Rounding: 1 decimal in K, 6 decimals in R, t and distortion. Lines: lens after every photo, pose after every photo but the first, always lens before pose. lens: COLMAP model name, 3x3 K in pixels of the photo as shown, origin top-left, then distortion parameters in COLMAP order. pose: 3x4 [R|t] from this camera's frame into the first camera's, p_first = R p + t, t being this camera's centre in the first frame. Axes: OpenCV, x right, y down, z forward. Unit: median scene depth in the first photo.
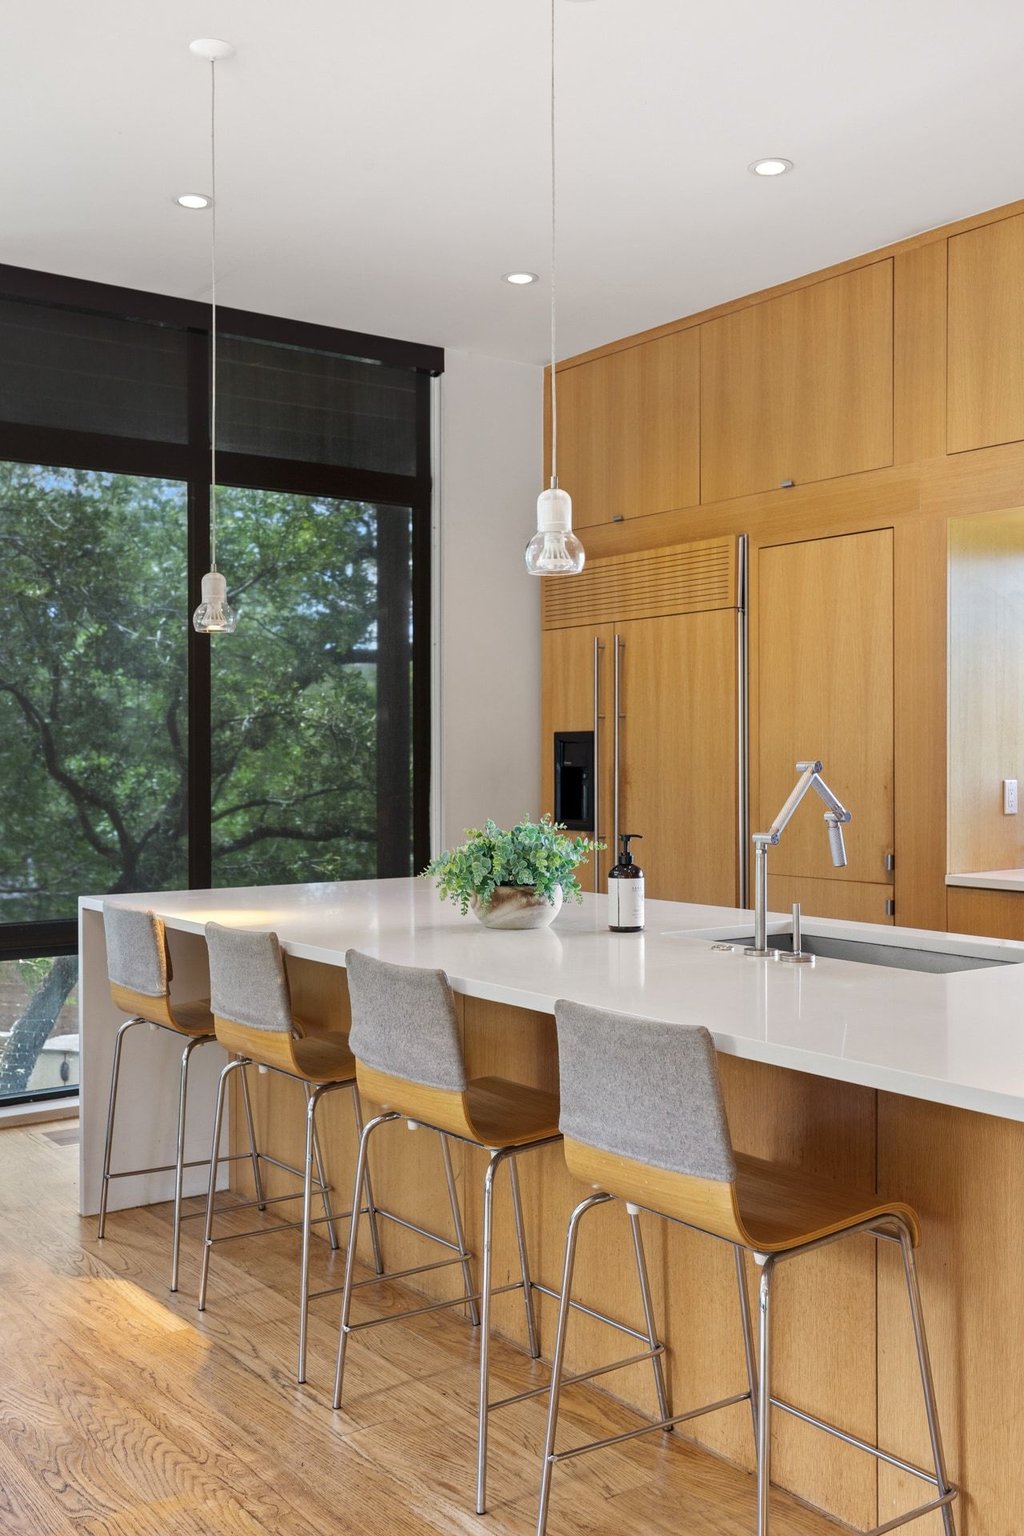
lens RADIAL K [[1467.8, 0, 514.6], [0, 1467.8, 761.7], [0, 0, 1]] dist [-0.023006, 0.000000]
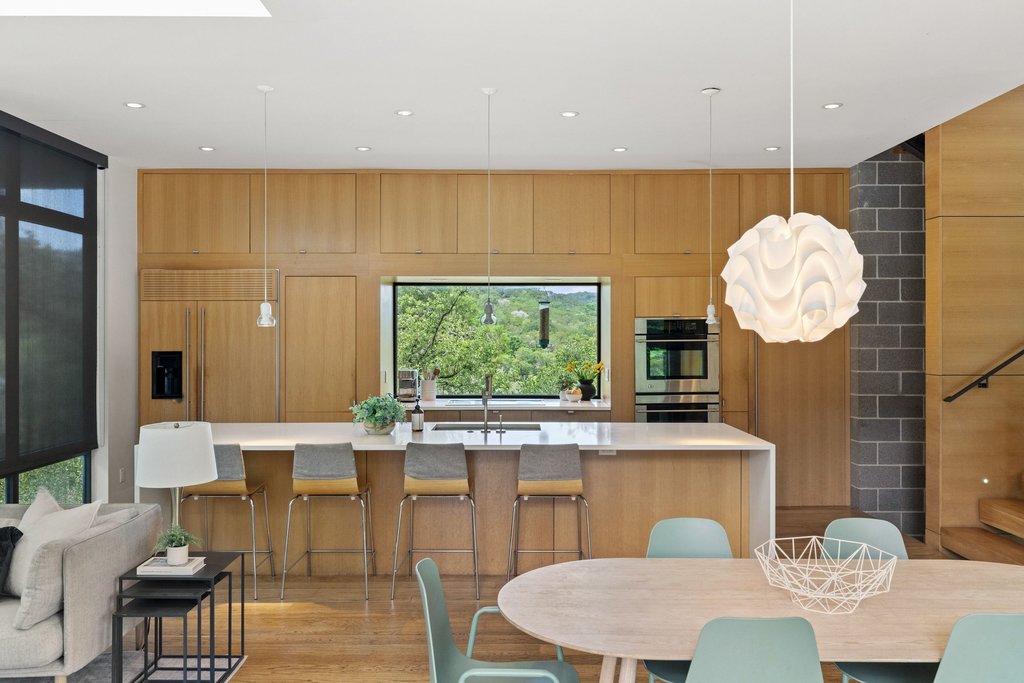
lens RADIAL K [[797.3, 0, 511.8], [0, 797.3, 337.7], [0, 0, 1]] dist [0.005852, 0.000239]
pose [[0.589964, -0.001347, 0.807428, -0.612730], [0.002296, 0.999997, -0.000010, -0.040306], [-0.807426, 0.001860, 0.589966, -0.065107]]
